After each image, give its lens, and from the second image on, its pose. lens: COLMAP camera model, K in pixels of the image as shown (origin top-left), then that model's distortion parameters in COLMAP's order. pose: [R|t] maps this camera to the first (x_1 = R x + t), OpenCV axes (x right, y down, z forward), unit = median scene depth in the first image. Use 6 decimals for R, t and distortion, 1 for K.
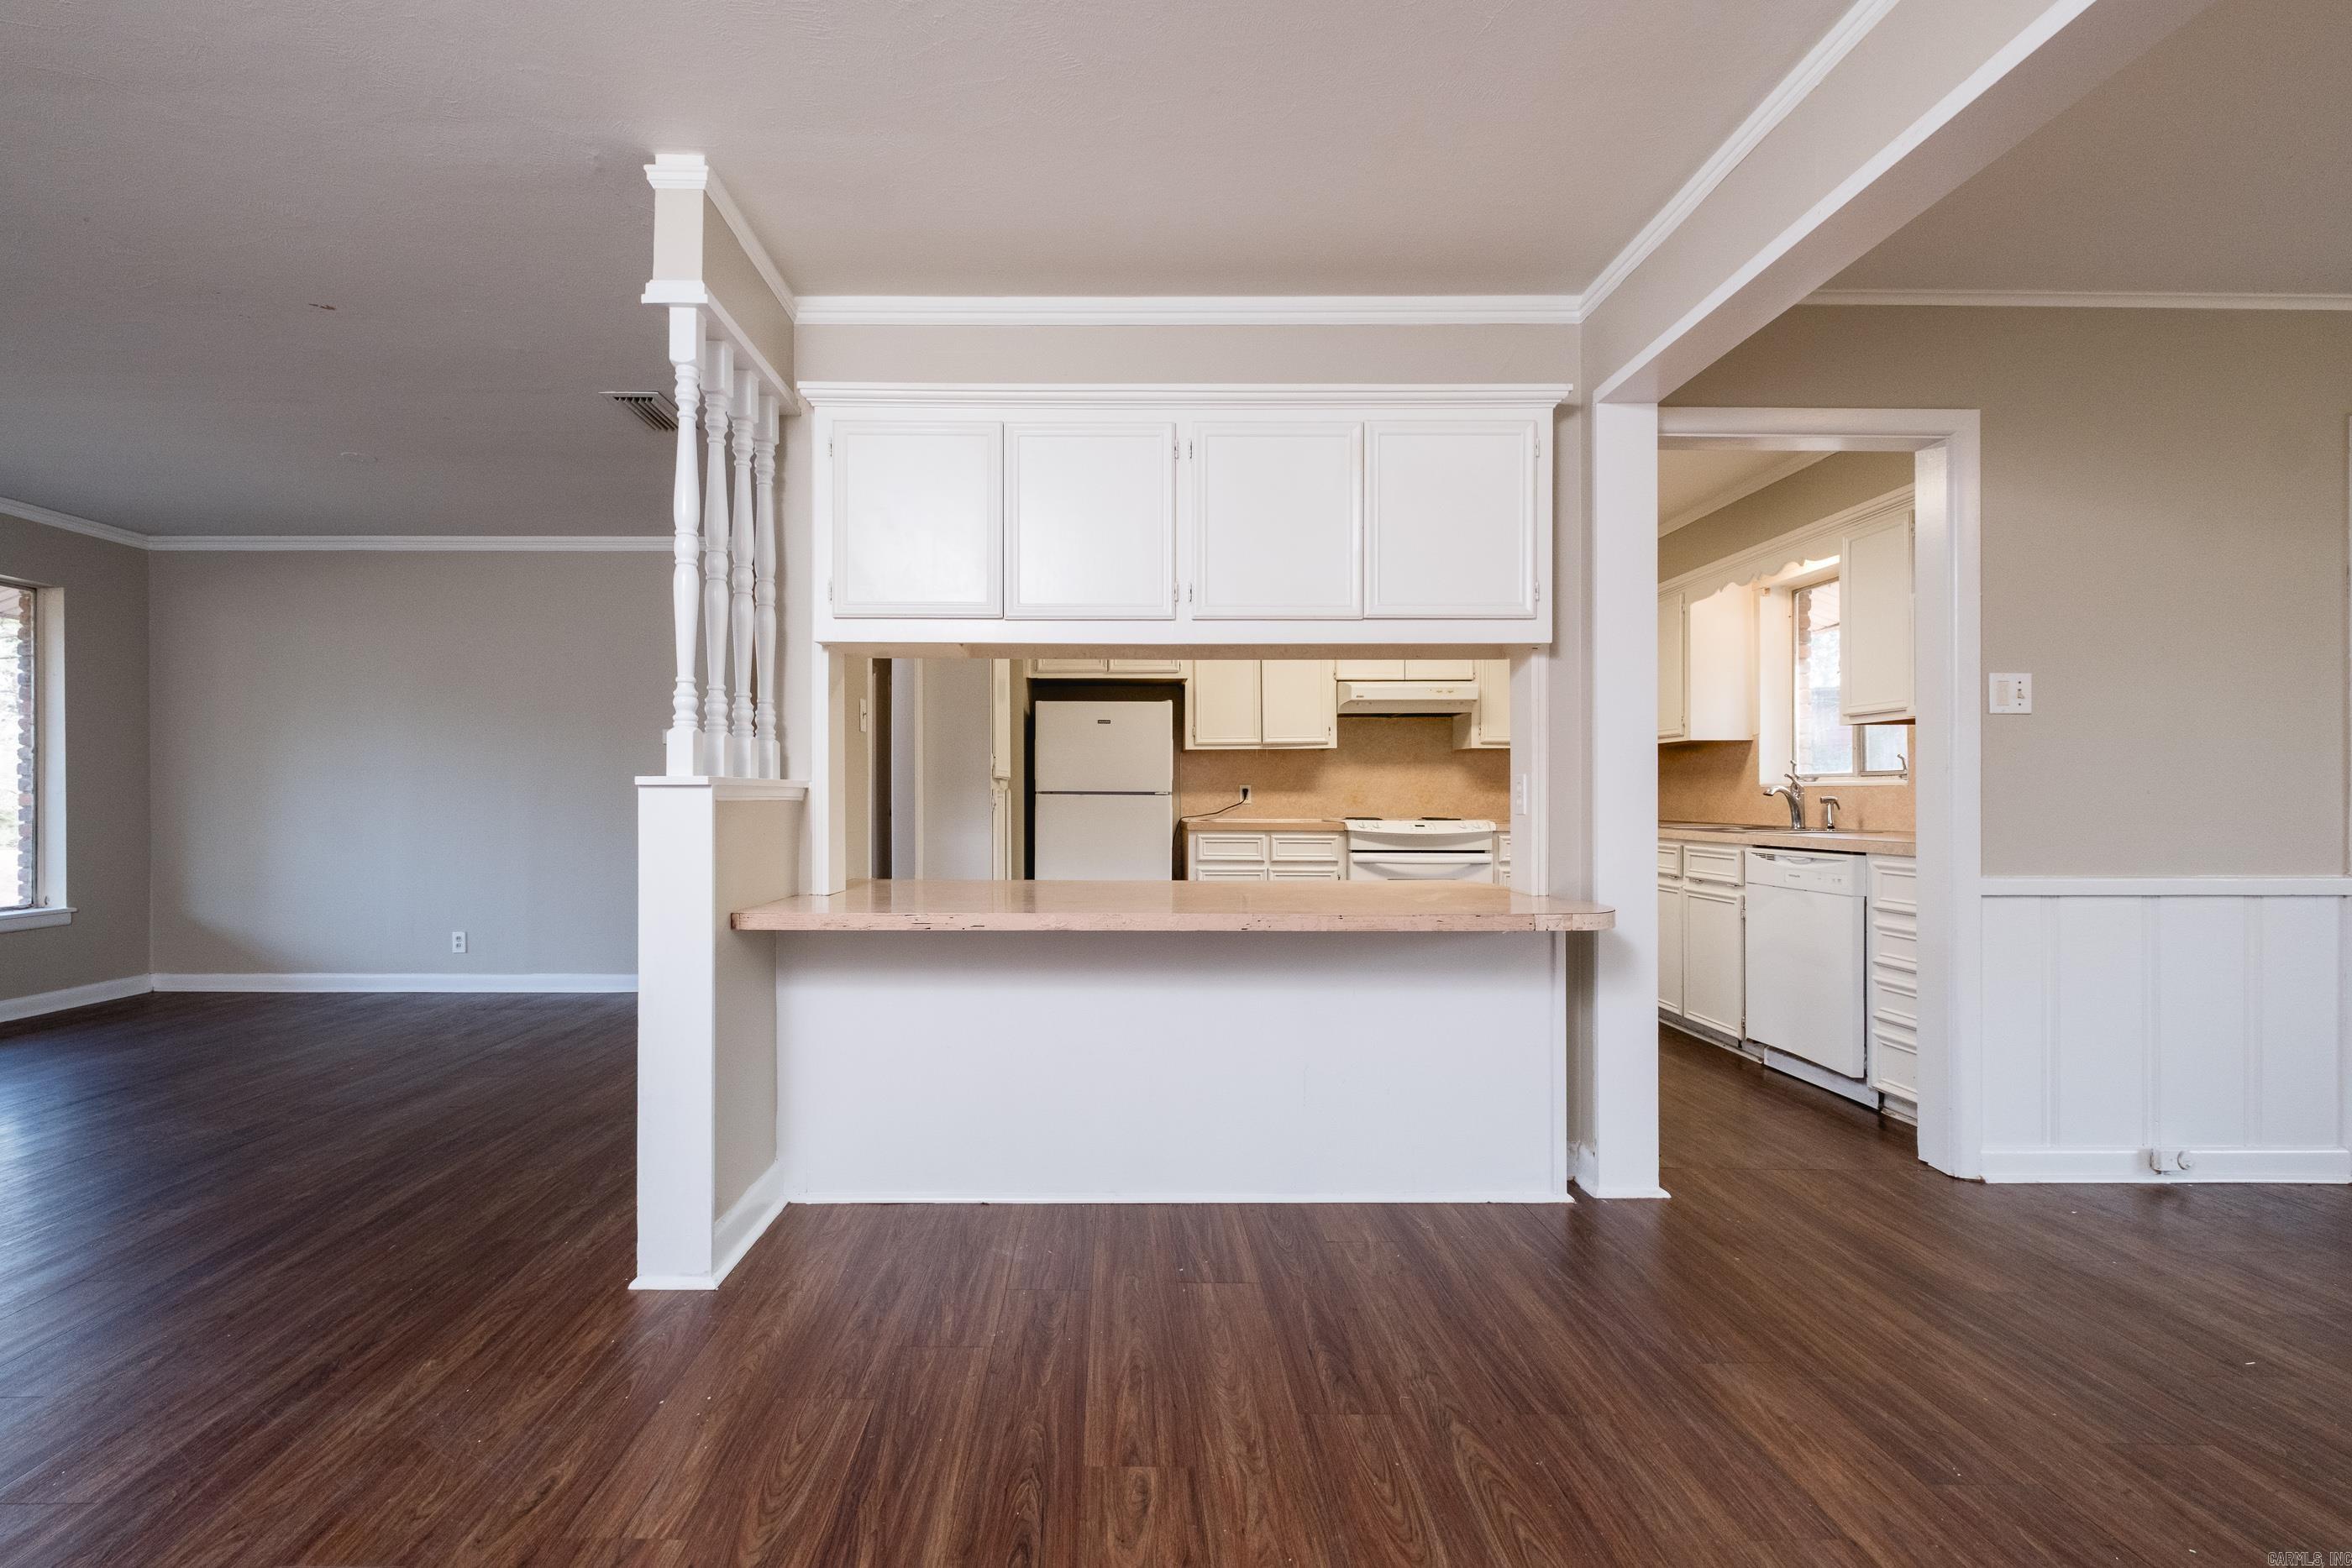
lens RADIAL K [[1047.1, 0, 1157.9], [0, 1047.1, 803.8], [0, 0, 1]] dist [0.000982, -0.000258]
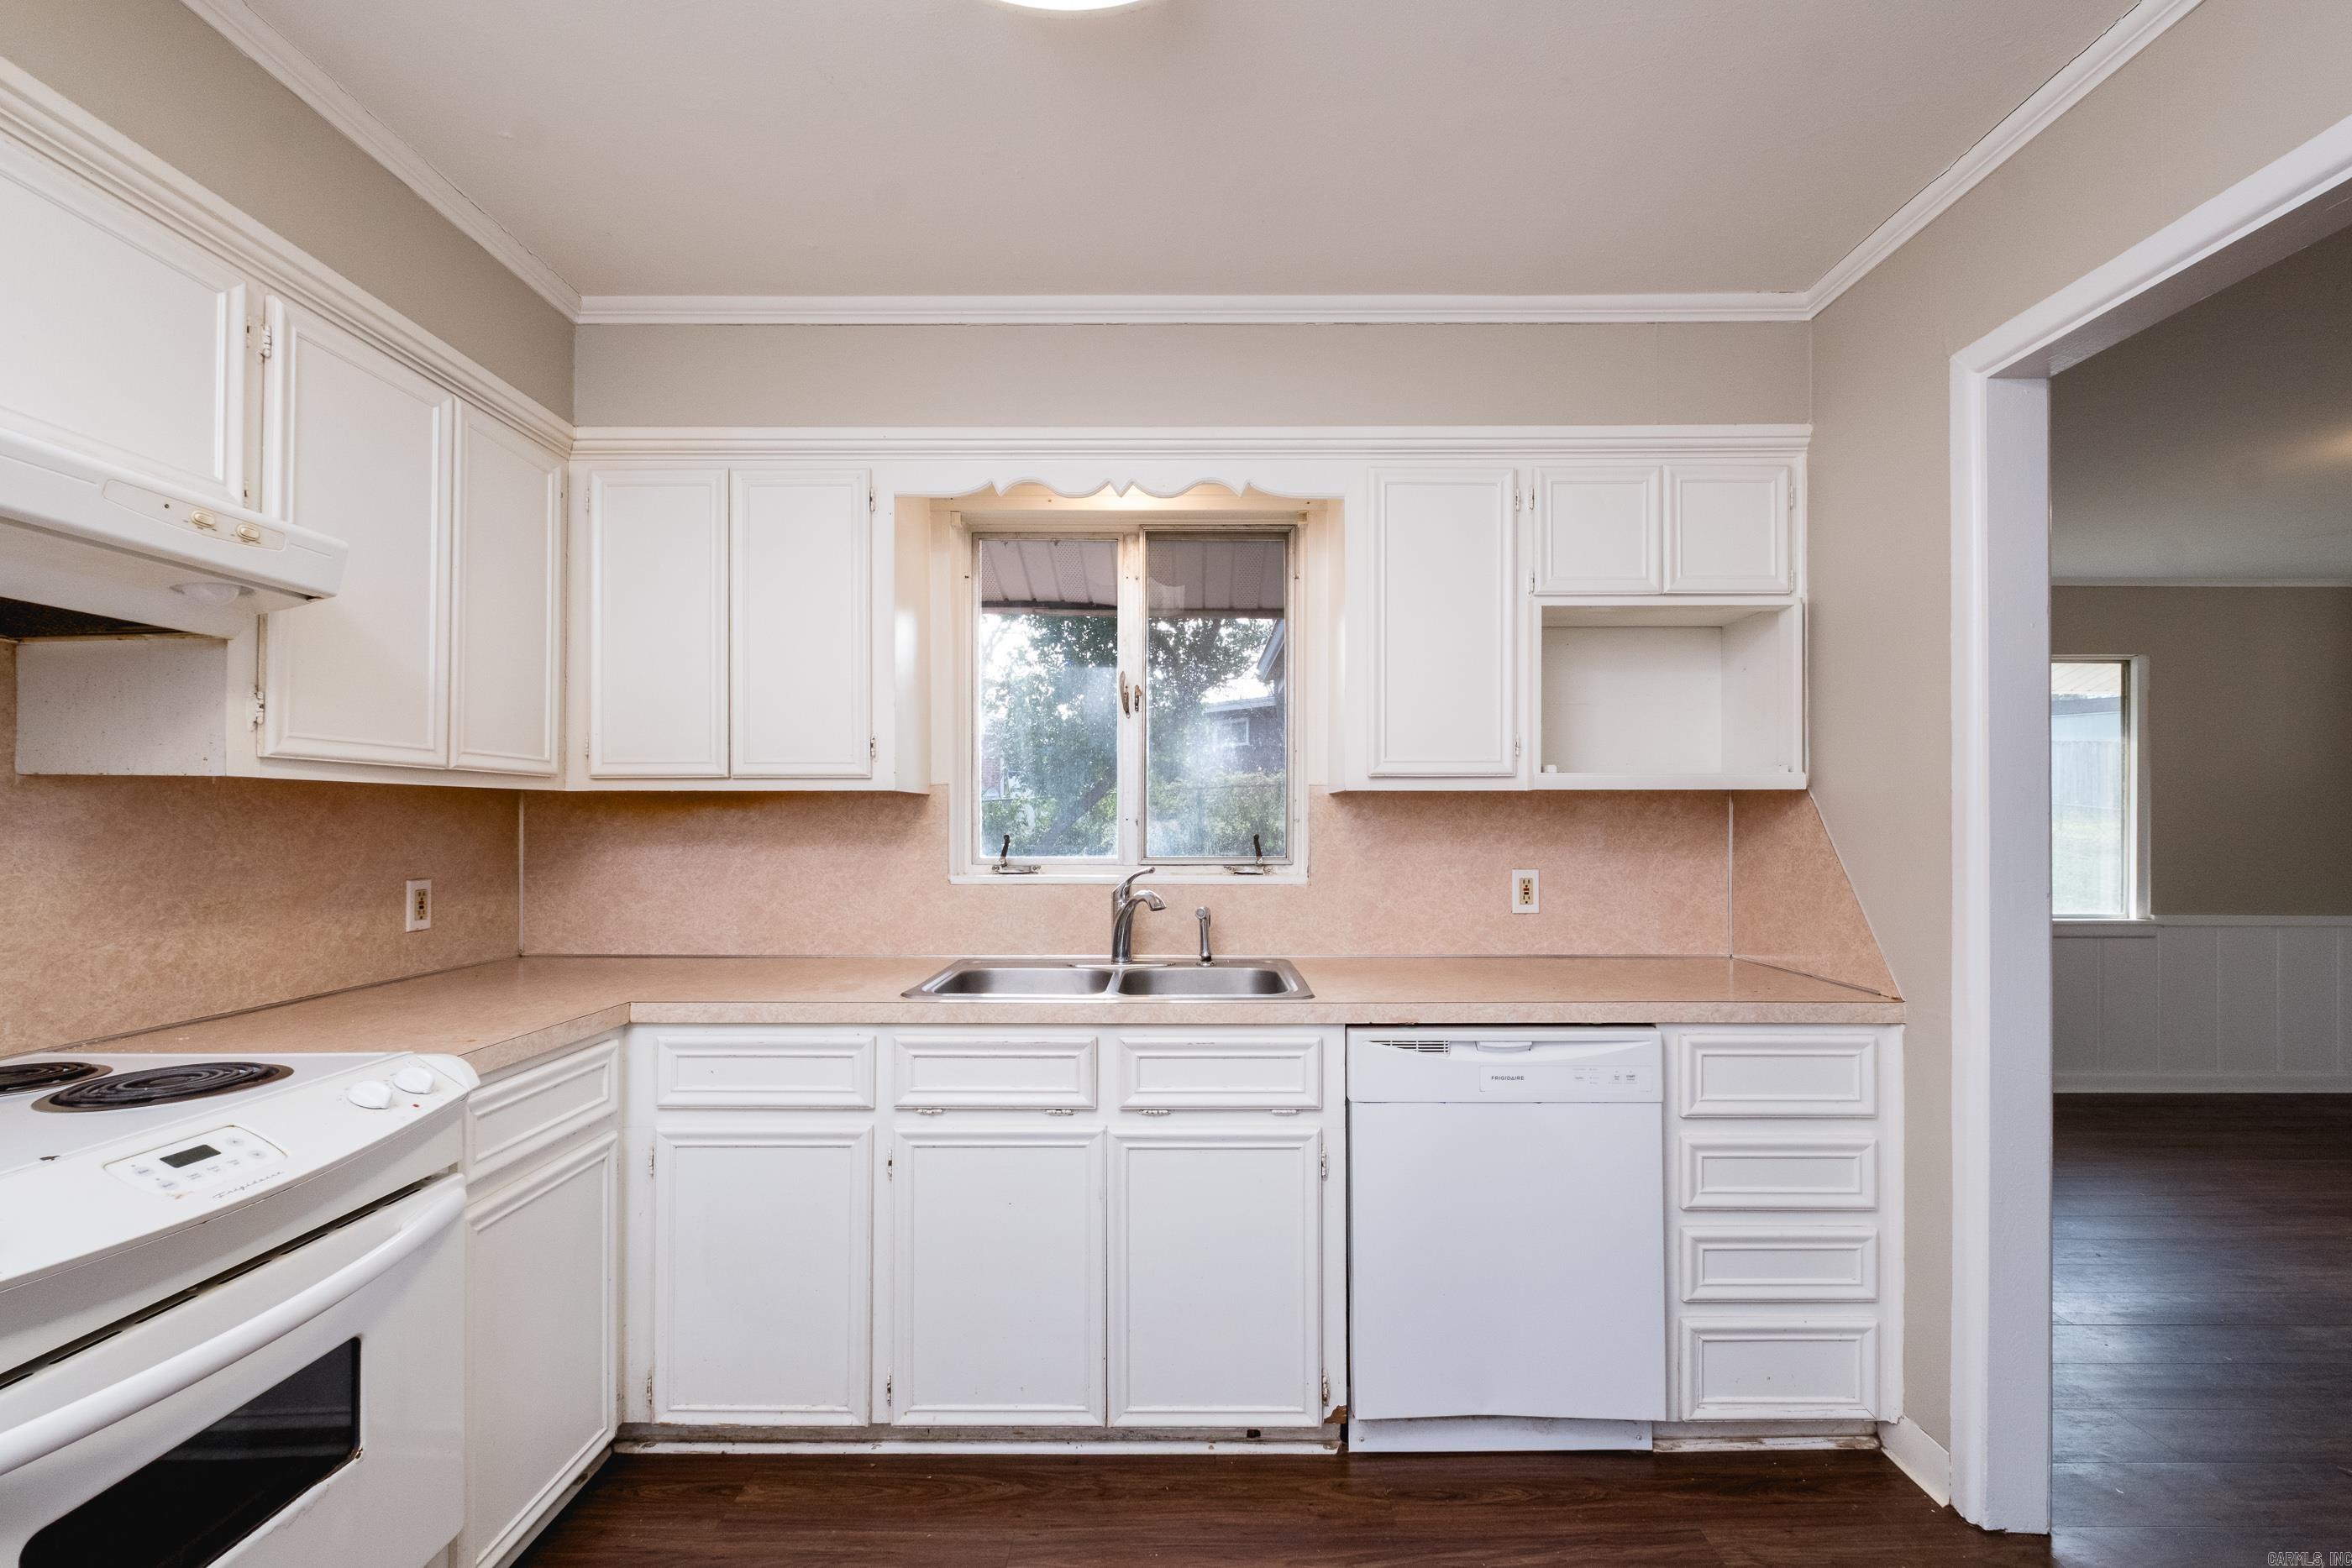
lens RADIAL K [[1032.7, 0, 1197.6], [0, 1032.7, 786.1], [0, 0, 1]] dist [0.001009, -0.000490]
pose [[-0.000902, 0.034476, 0.999405, 0.113638], [0.005874, 0.999388, -0.034470, -0.083900], [-0.999982, 0.005839, -0.001103, 1.587593]]
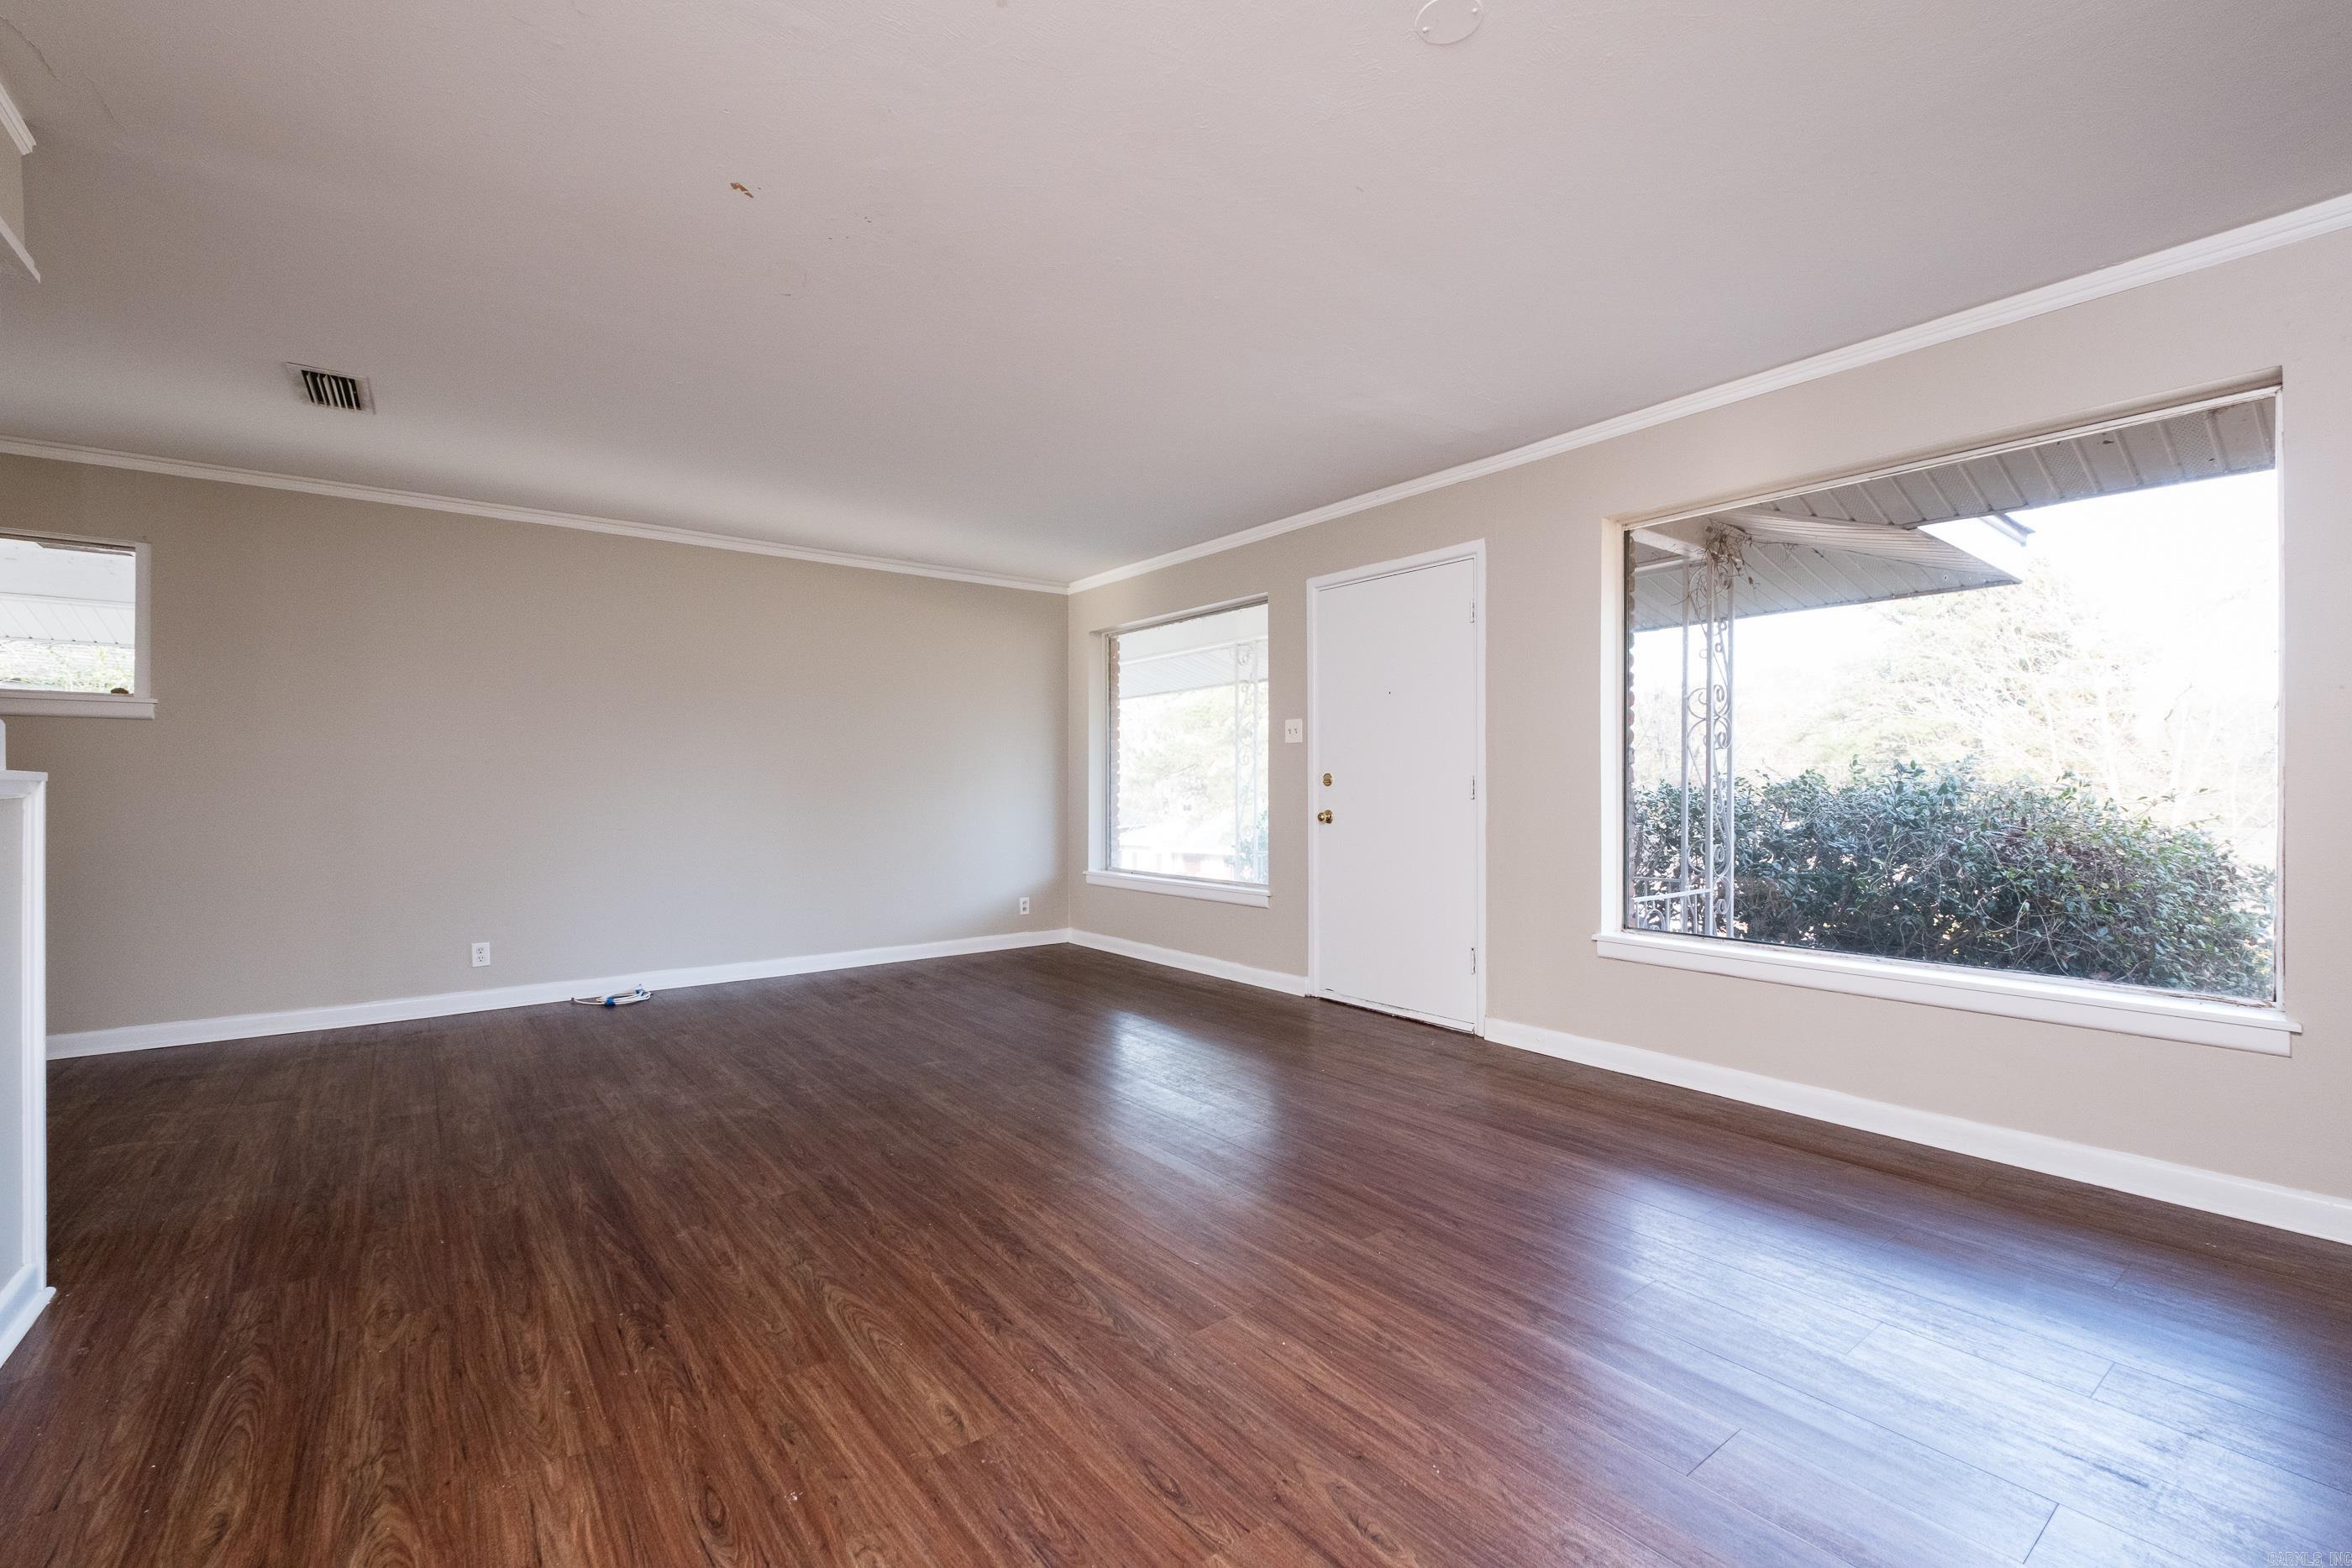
lens RADIAL K [[985.8, 0, 1168.7], [0, 985.8, 788.5], [0, 0, 1]] dist [-0.001724, -0.000879]
pose [[-0.803711, 0.003368, -0.595011, -0.642902], [-0.002197, 0.999960, 0.008626, -0.015057], [0.595016, 0.008240, -0.803671, 1.899445]]
